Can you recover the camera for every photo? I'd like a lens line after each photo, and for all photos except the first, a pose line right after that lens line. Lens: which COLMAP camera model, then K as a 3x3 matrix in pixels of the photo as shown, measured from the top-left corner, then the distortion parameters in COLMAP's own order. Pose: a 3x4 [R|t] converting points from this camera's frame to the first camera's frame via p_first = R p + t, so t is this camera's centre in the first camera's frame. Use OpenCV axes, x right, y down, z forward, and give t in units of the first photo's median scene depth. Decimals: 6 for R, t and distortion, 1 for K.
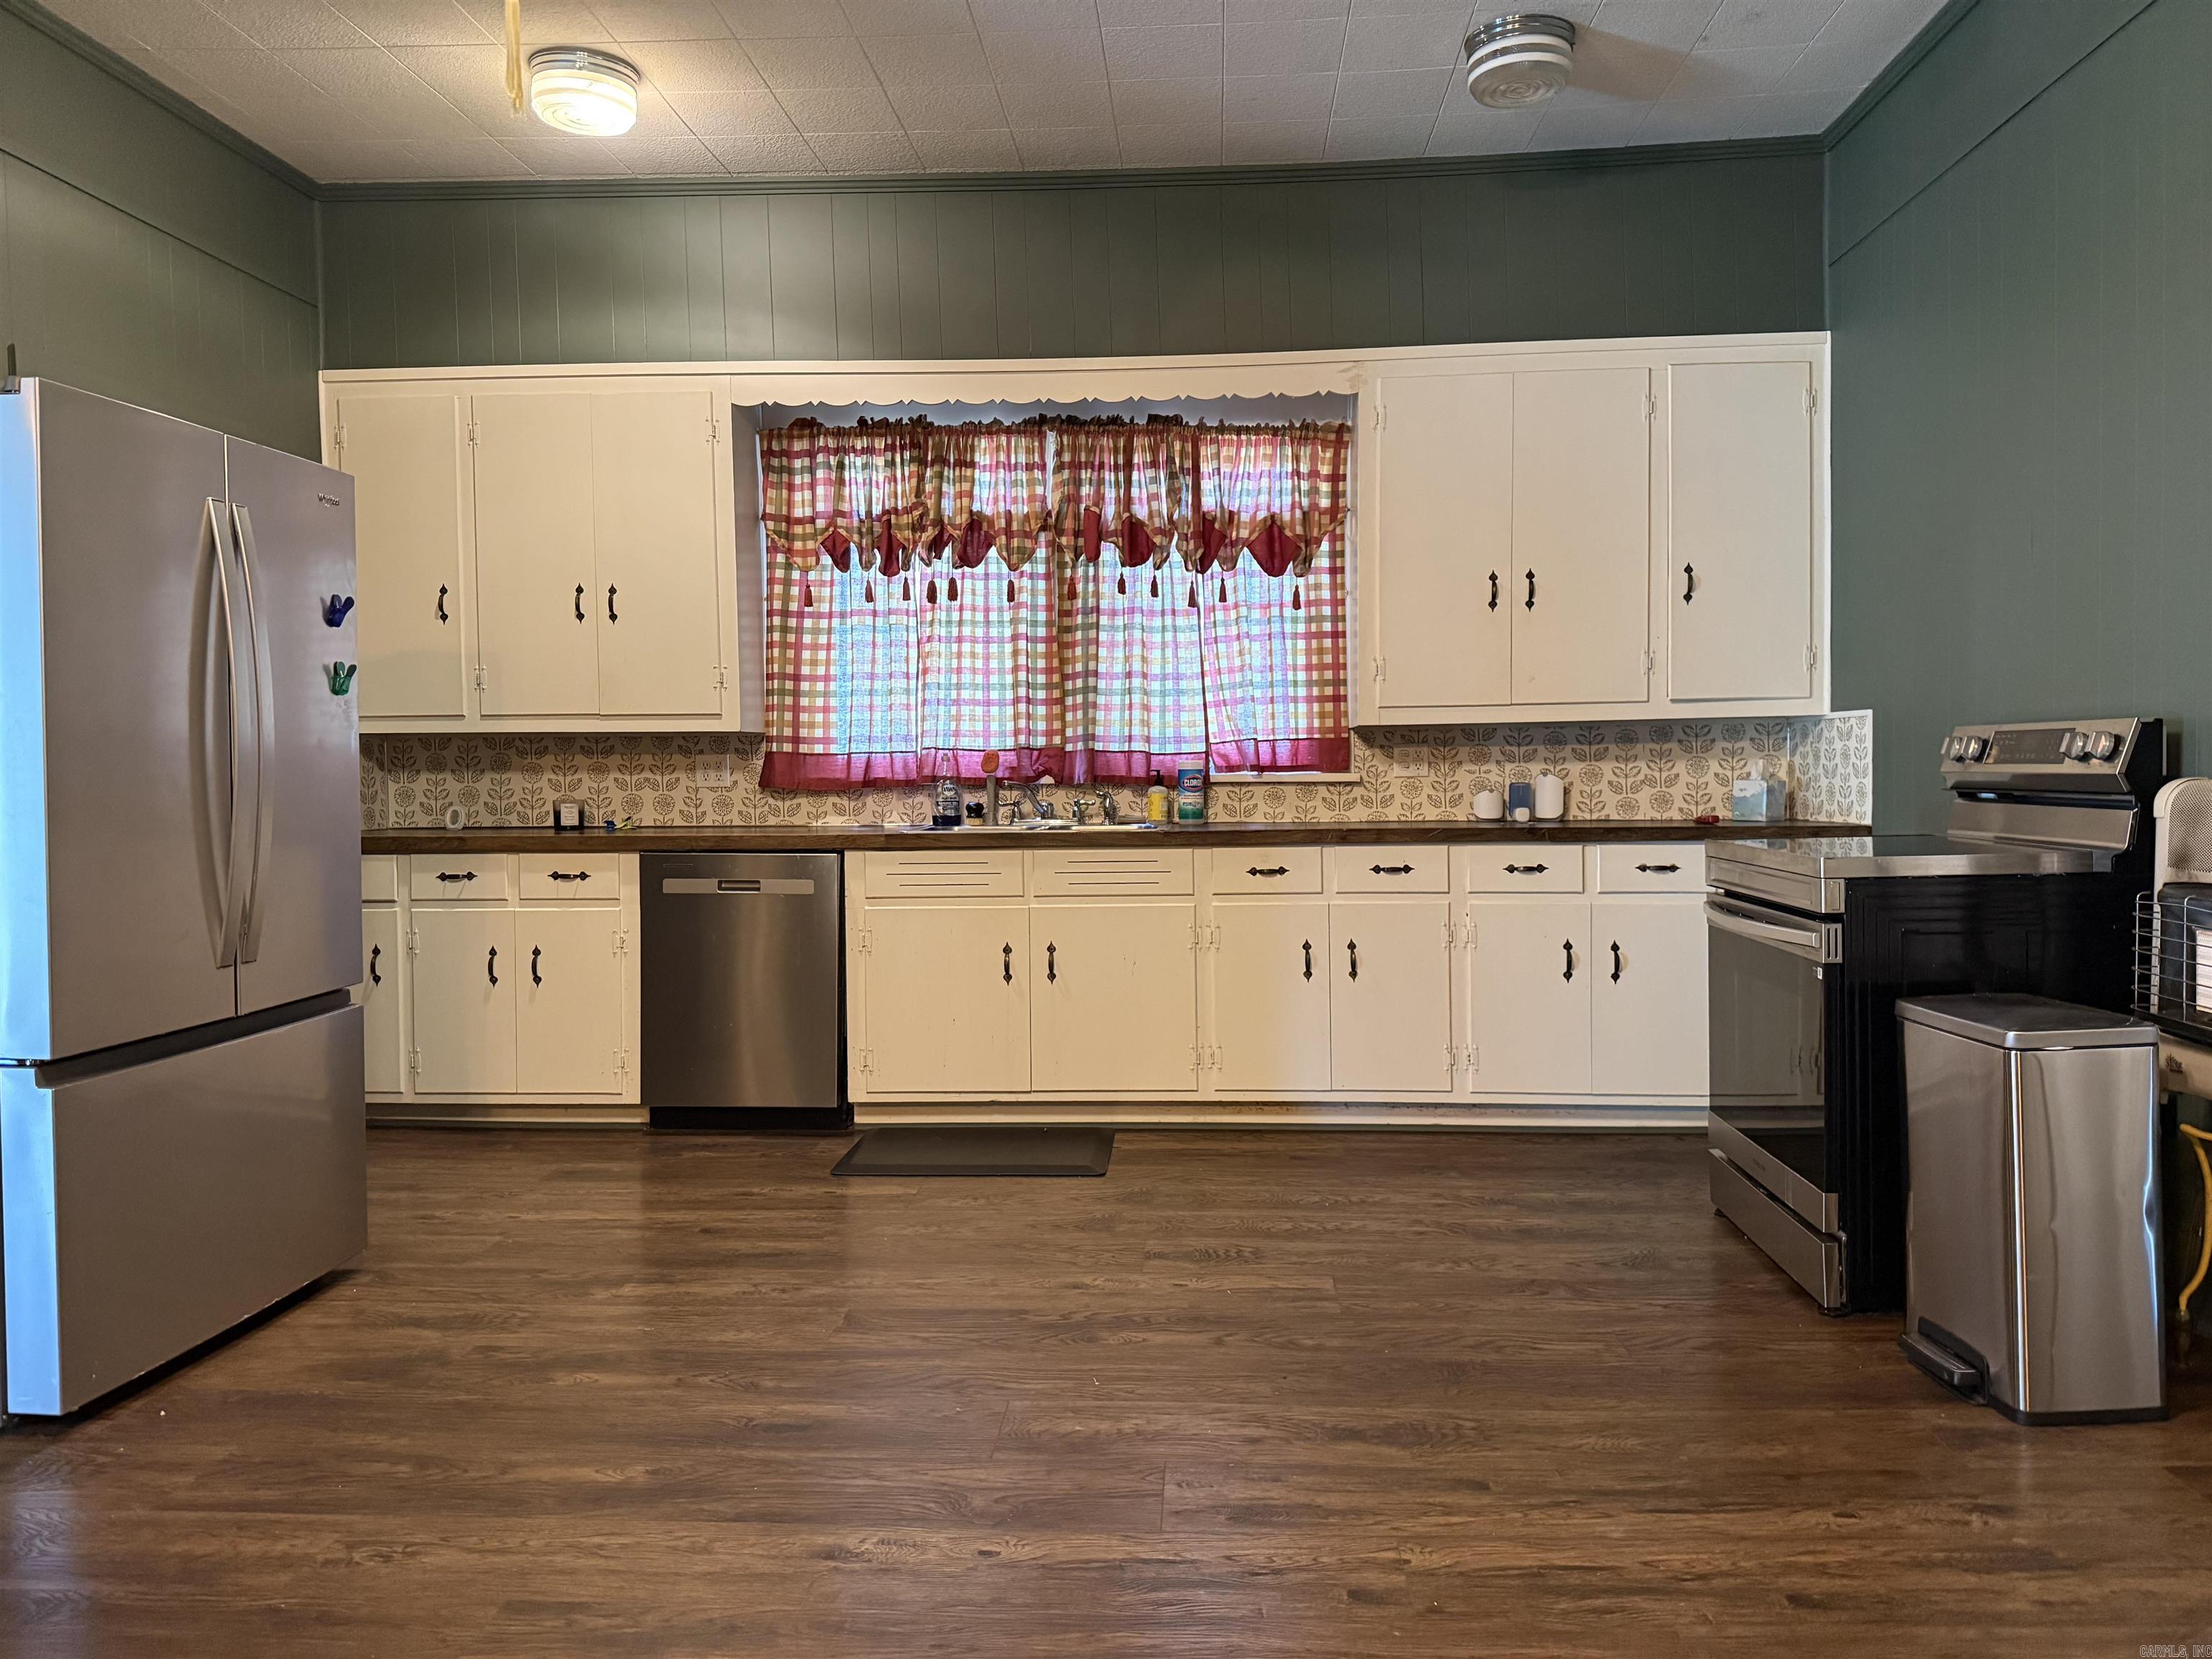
lens RADIAL K [[1532.9, 0, 1098.8], [0, 1532.9, 822.3], [0, 0, 1]] dist [0.049016, -0.068020]
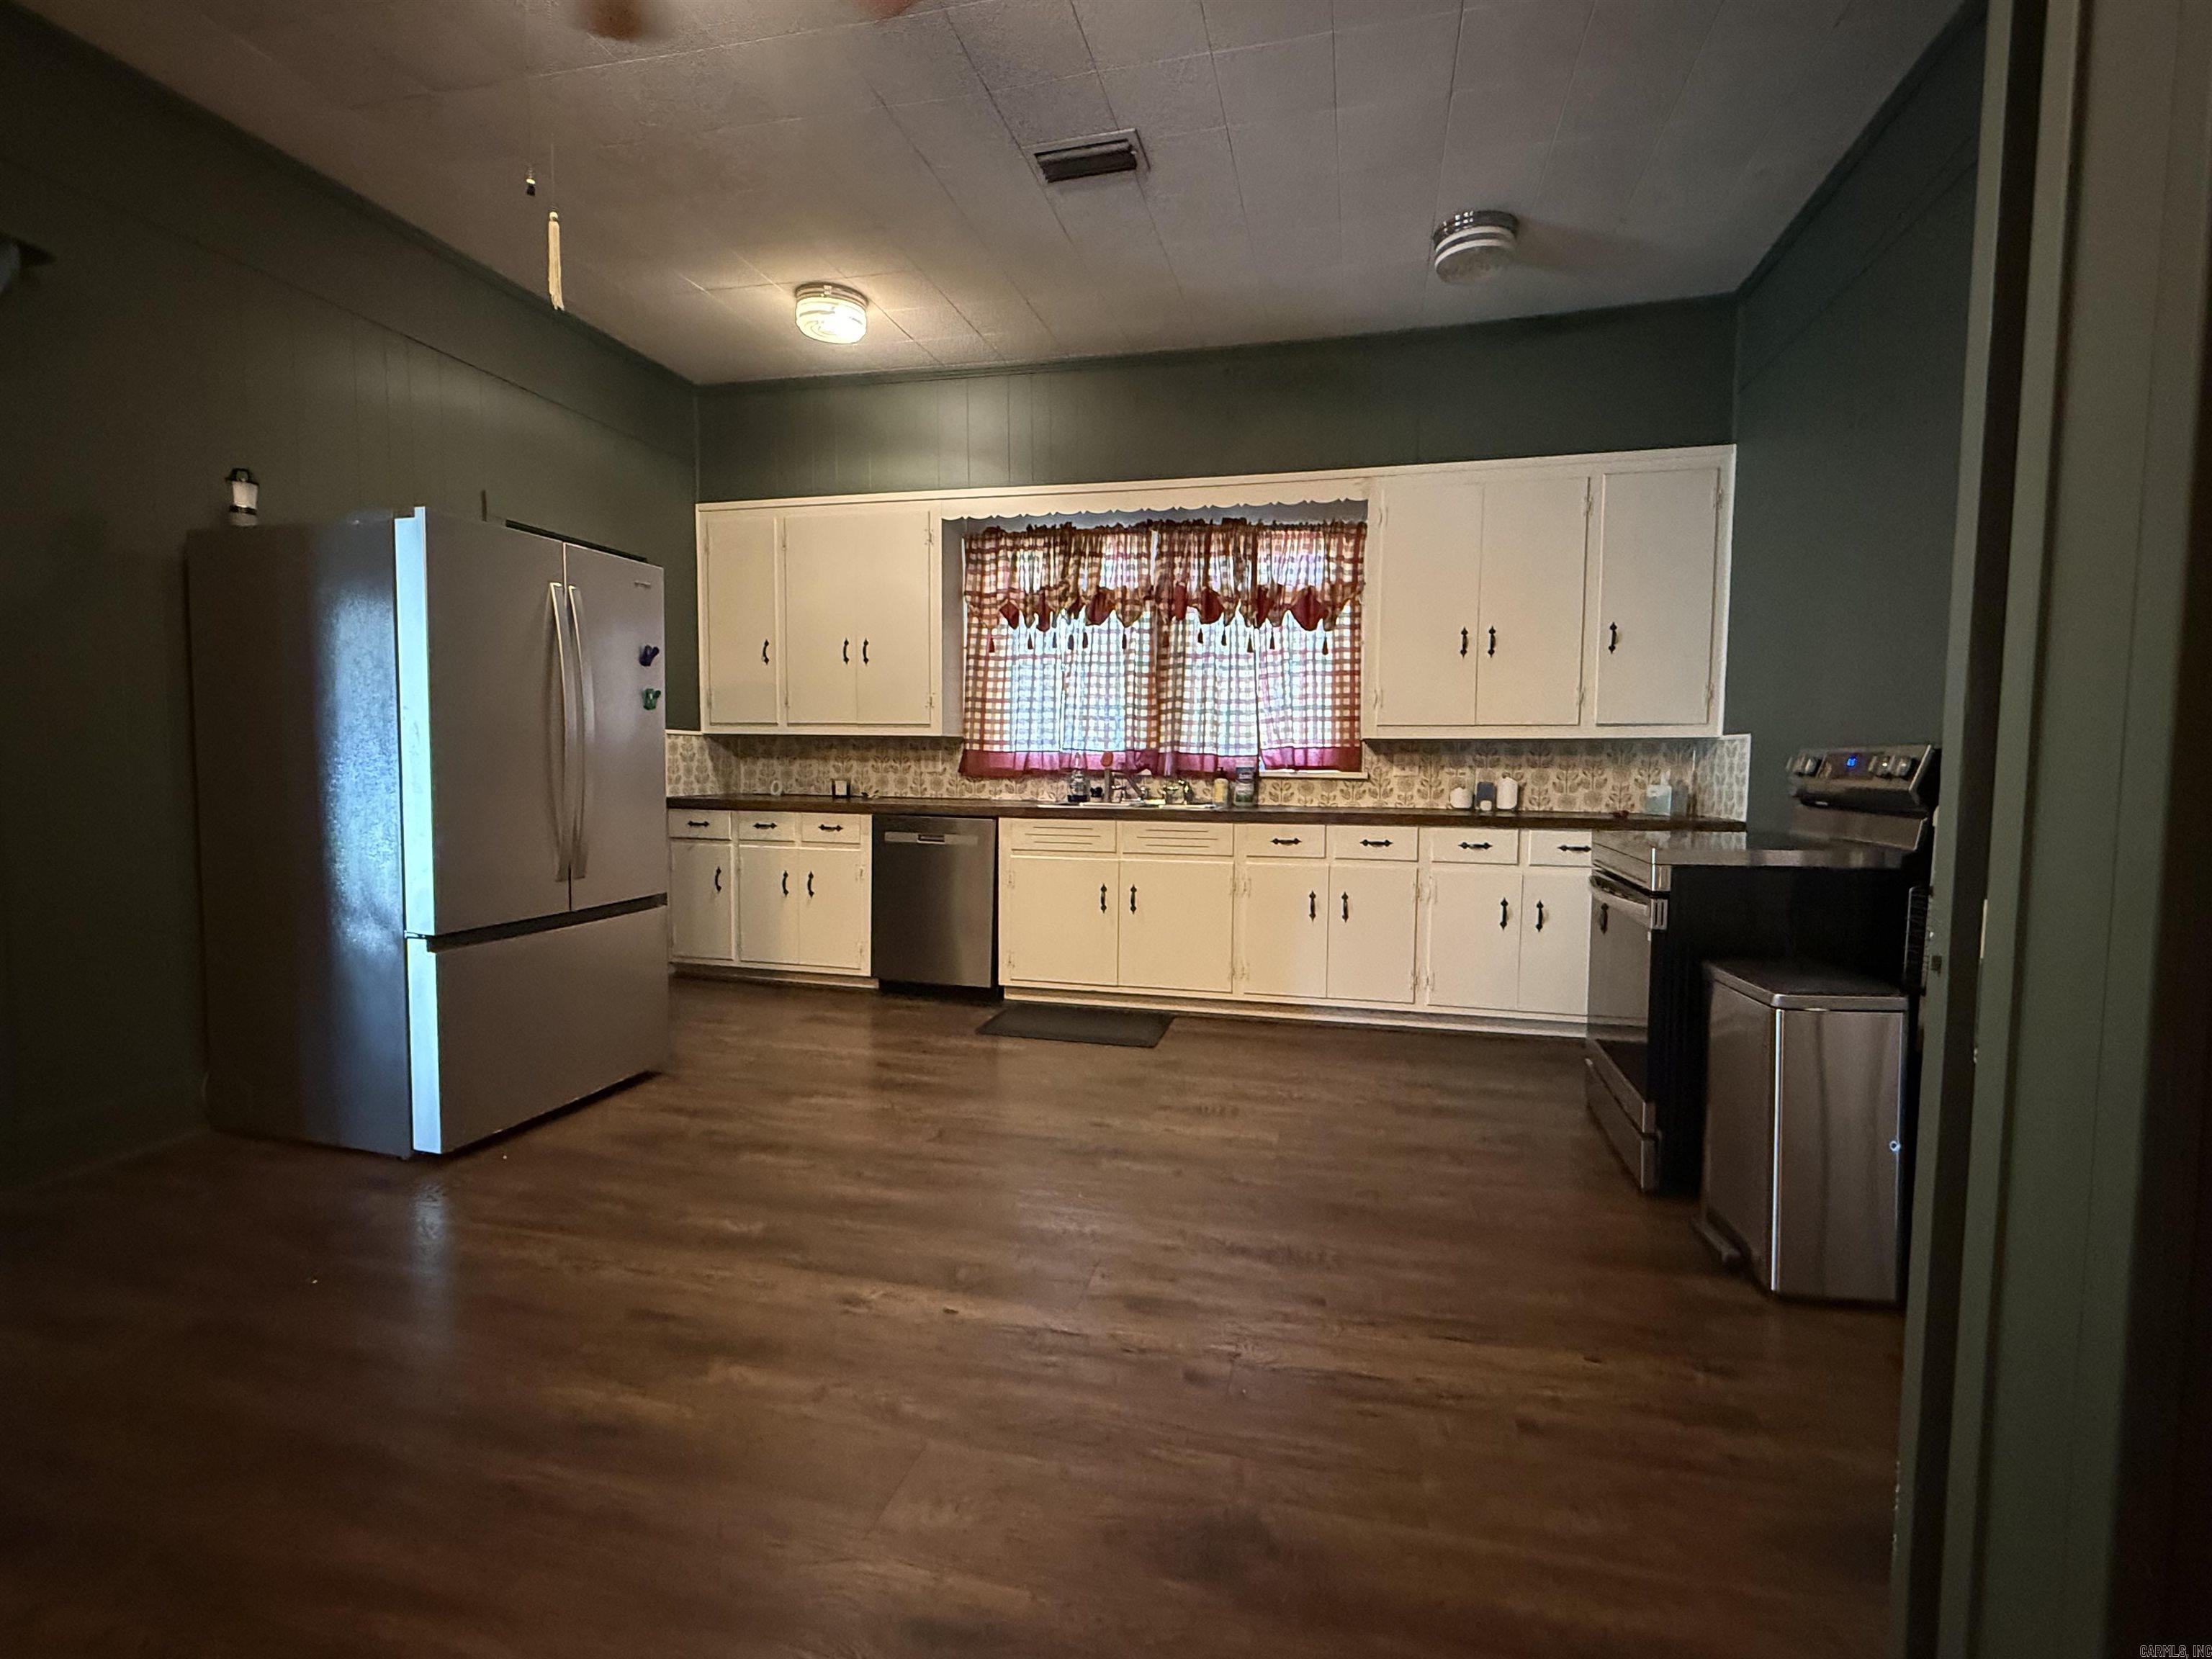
lens RADIAL K [[1010.9, 0, 1094.6], [0, 1010.9, 829.3], [0, 0, 1]] dist [-0.005613, 0.000929]
pose [[0.982948, 0.032688, -0.180956, 0.104276], [-0.026695, 0.999015, 0.035459, -0.007169], [0.181937, -0.030024, 0.982852, 0.052755]]
